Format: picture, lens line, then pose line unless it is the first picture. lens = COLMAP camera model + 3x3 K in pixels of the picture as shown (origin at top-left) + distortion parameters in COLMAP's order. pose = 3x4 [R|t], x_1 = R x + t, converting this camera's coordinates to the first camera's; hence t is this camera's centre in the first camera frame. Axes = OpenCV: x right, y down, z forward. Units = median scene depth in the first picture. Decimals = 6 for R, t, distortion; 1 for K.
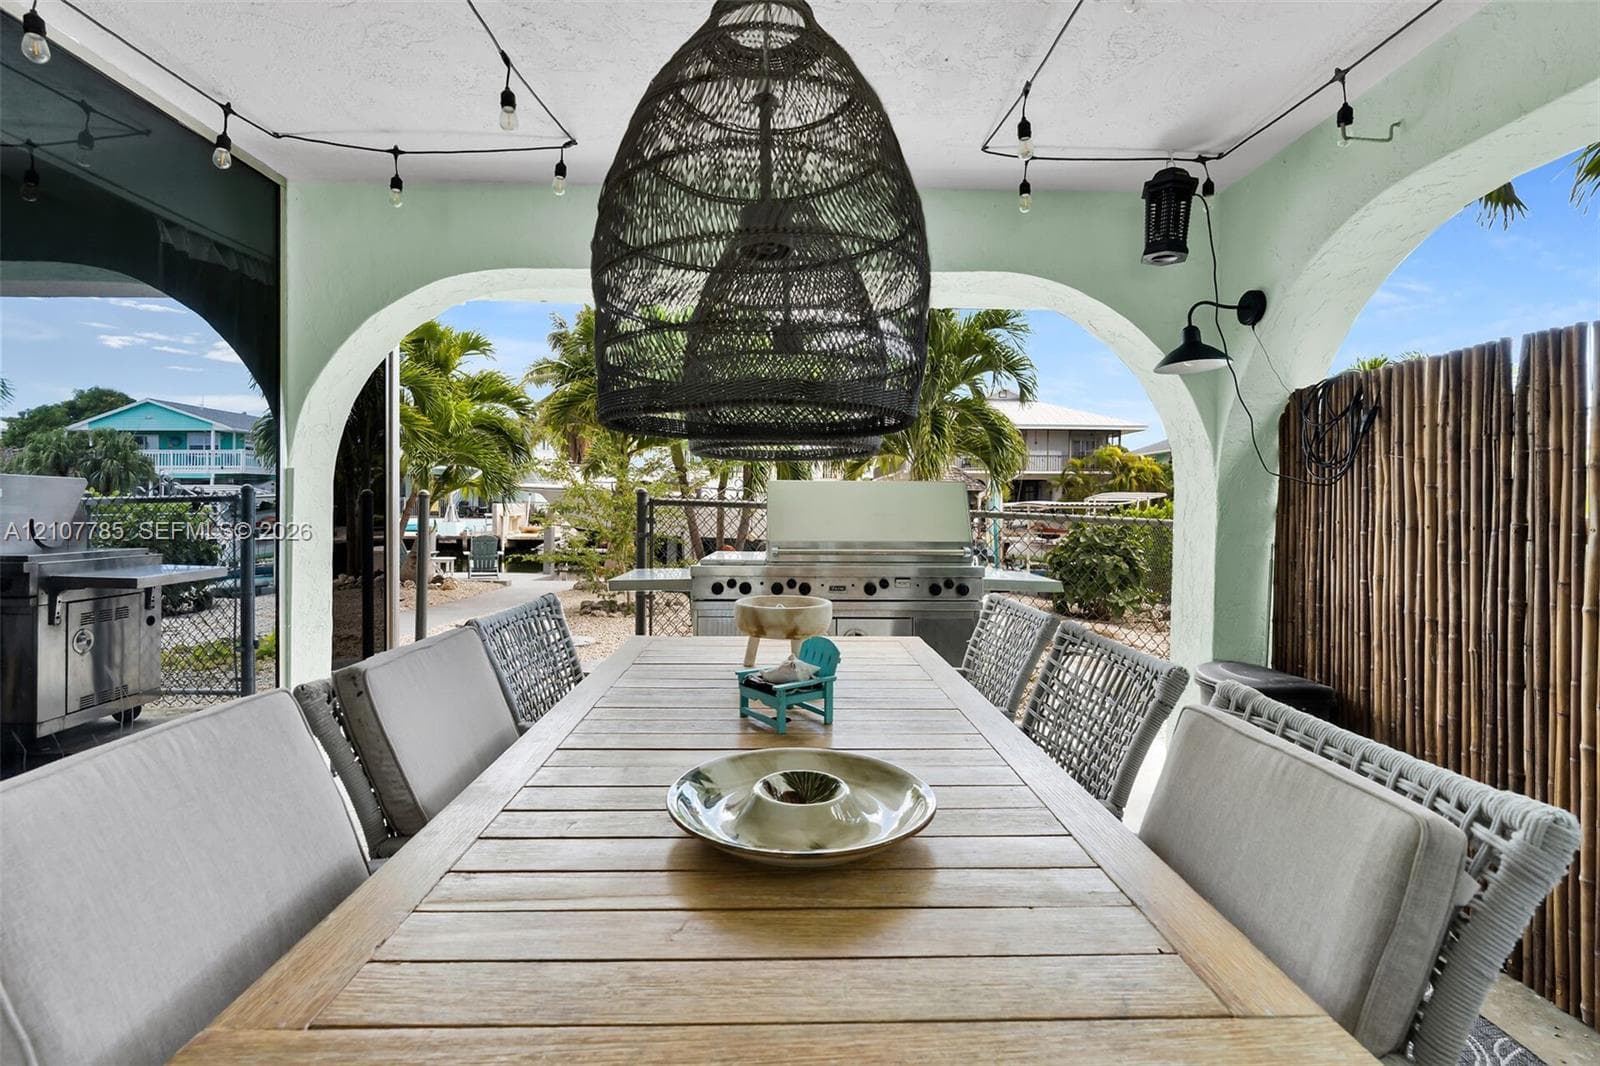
lens RADIAL K [[724.5, 0, 807.1], [0, 724.5, 506.3], [0, 0, 1]] dist [-0.005992, 0.001510]
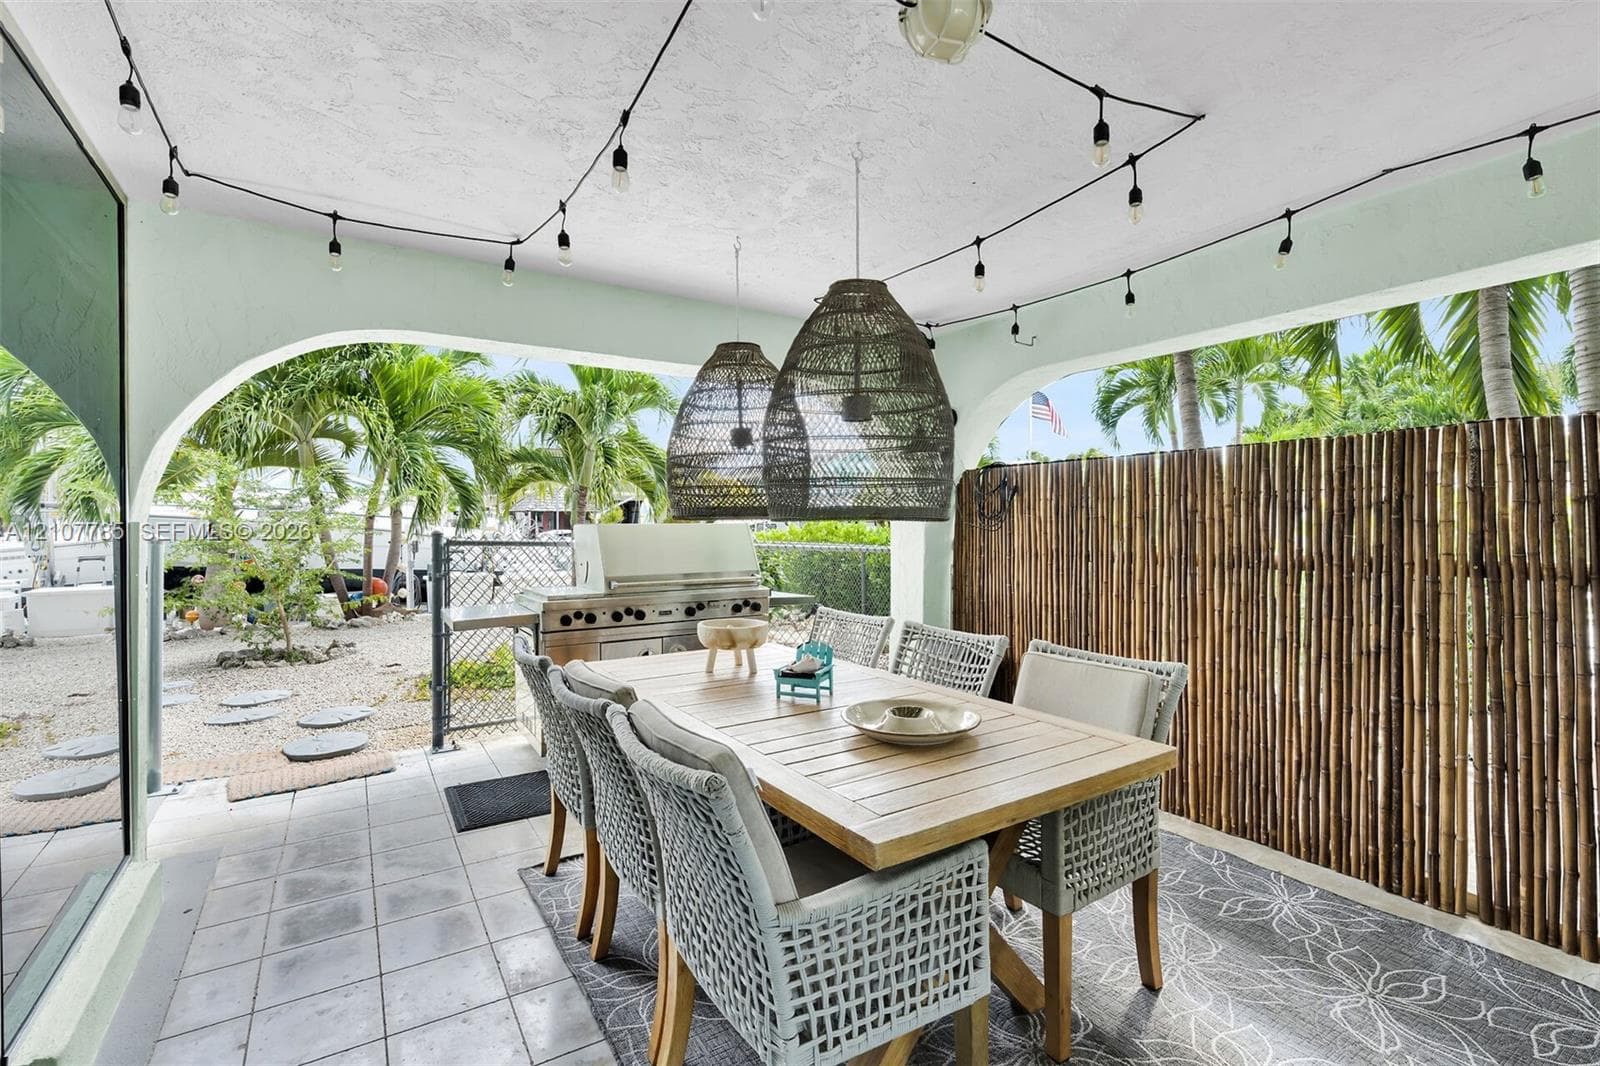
lens RADIAL K [[724.5, 0, 792.5], [0, 724.5, 524.0], [0, 0, 1]] dist [-0.005992, 0.001510]
pose [[0.853577, -0.010064, 0.520870, -0.531301], [0.008924, 0.999949, 0.004696, -0.052290], [-0.520891, 0.000640, 0.853623, -0.201498]]
